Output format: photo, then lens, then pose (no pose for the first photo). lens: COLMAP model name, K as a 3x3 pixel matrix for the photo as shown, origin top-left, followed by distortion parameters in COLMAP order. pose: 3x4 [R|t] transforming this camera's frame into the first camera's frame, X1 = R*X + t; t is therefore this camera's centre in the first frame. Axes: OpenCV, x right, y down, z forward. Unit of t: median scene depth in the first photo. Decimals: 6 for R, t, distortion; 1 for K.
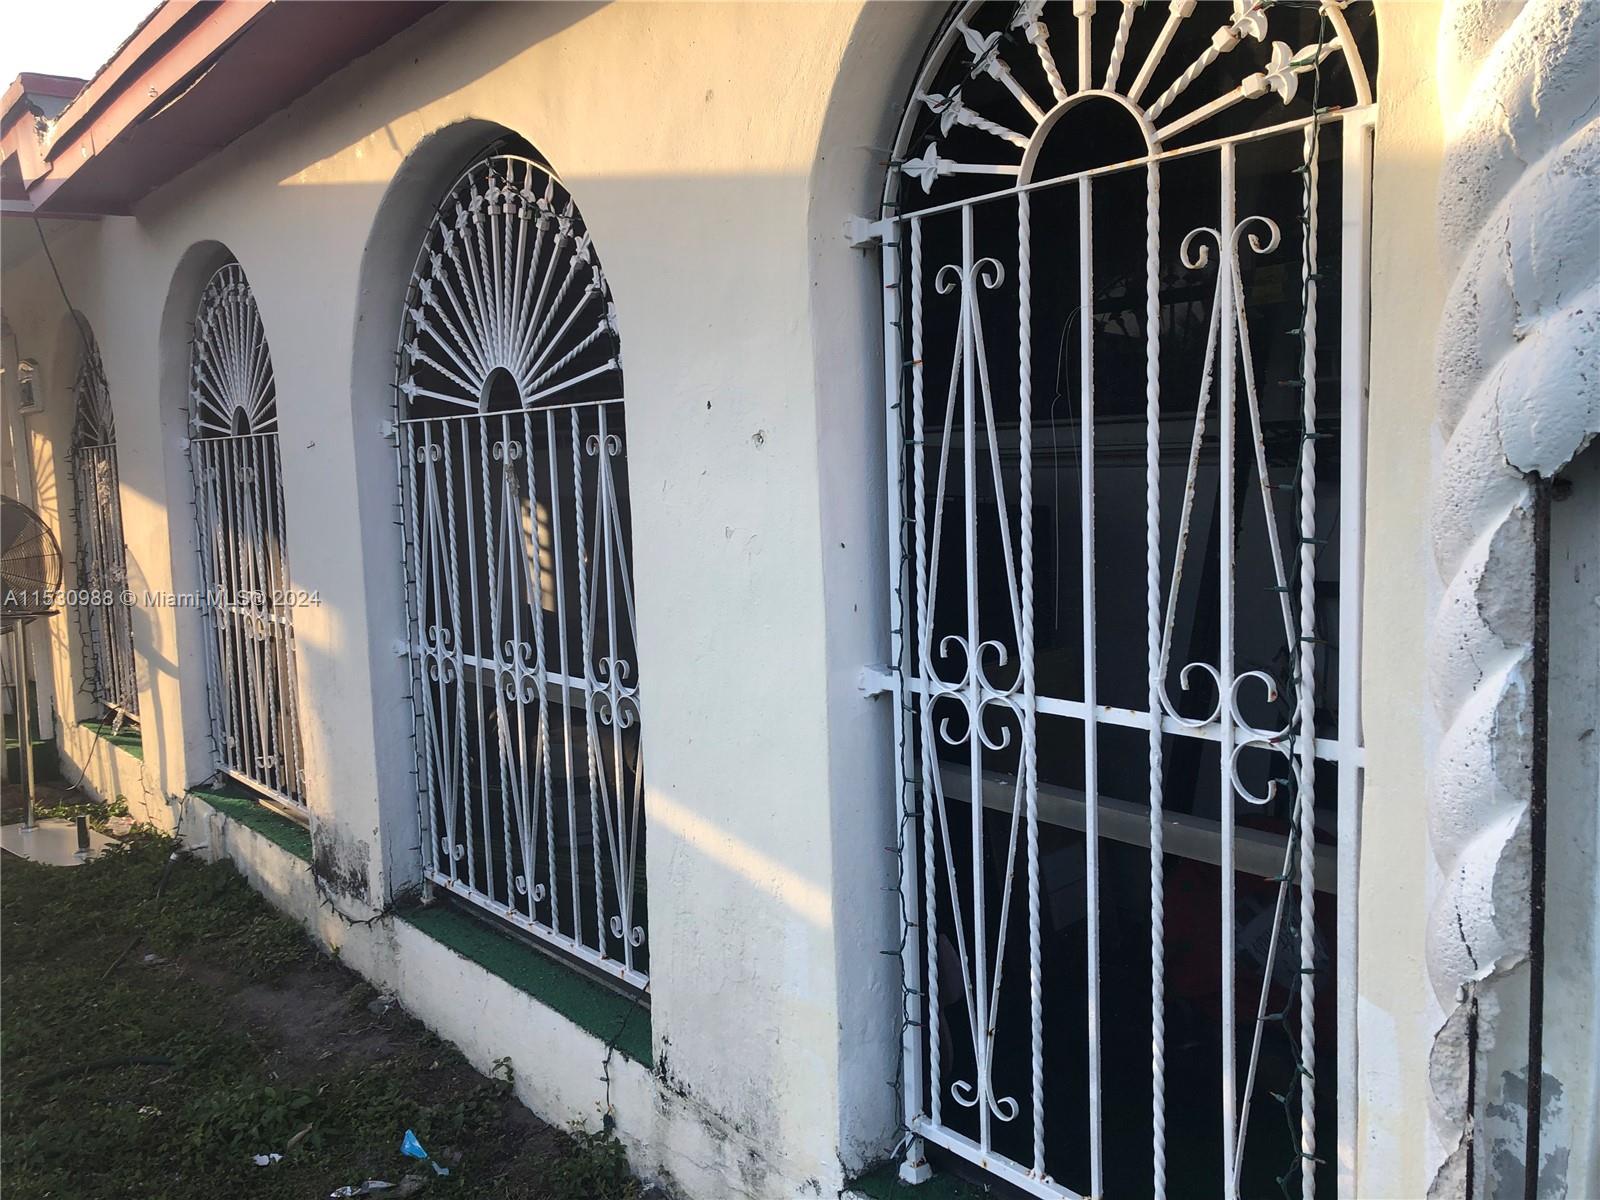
lens RADIAL K [[1304.9, 0, 792.2], [0, 1304.9, 591.9], [0, 0, 1]] dist [0.048137, -0.048027]
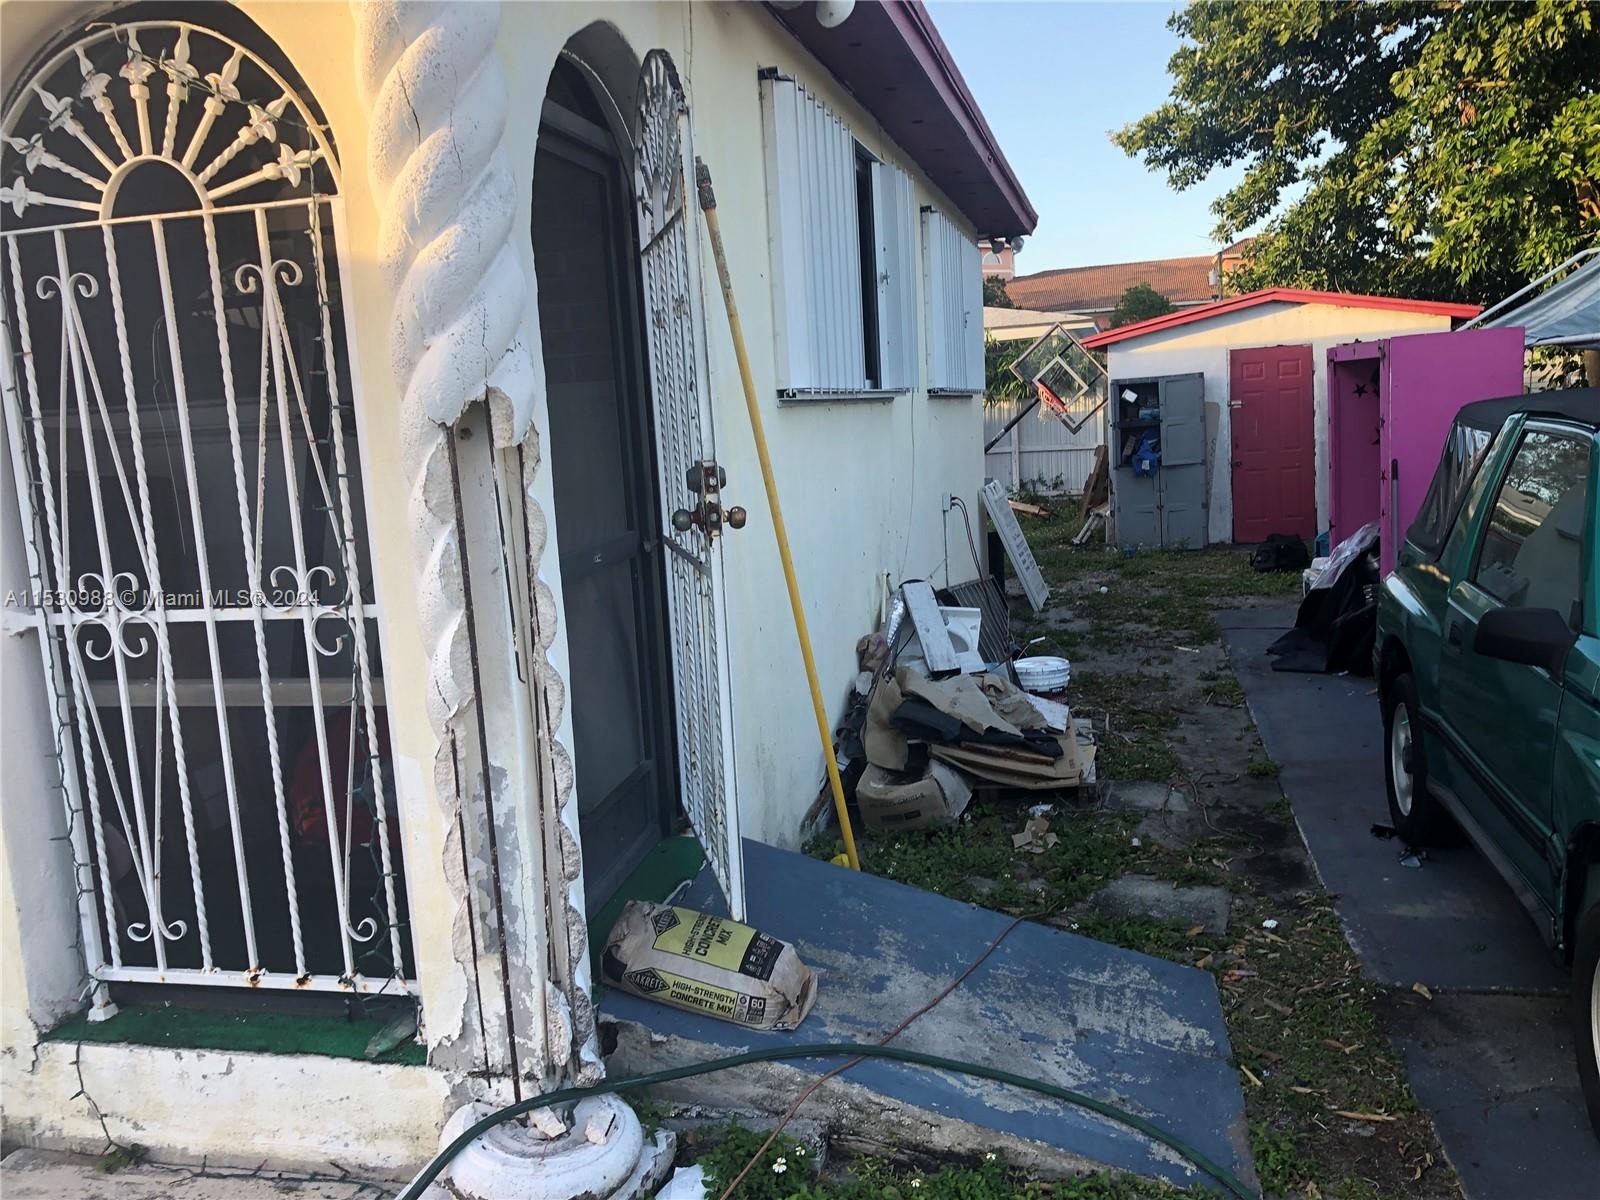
lens RADIAL K [[1304.9, 0, 809.1], [0, 1304.9, 626.3], [0, 0, 1]] dist [0.048137, -0.048027]
pose [[0.806068, -0.103608, 0.582684, -0.075376], [0.088670, 0.994586, 0.054186, 0.094035], [-0.585143, 0.007989, 0.810891, -0.527946]]
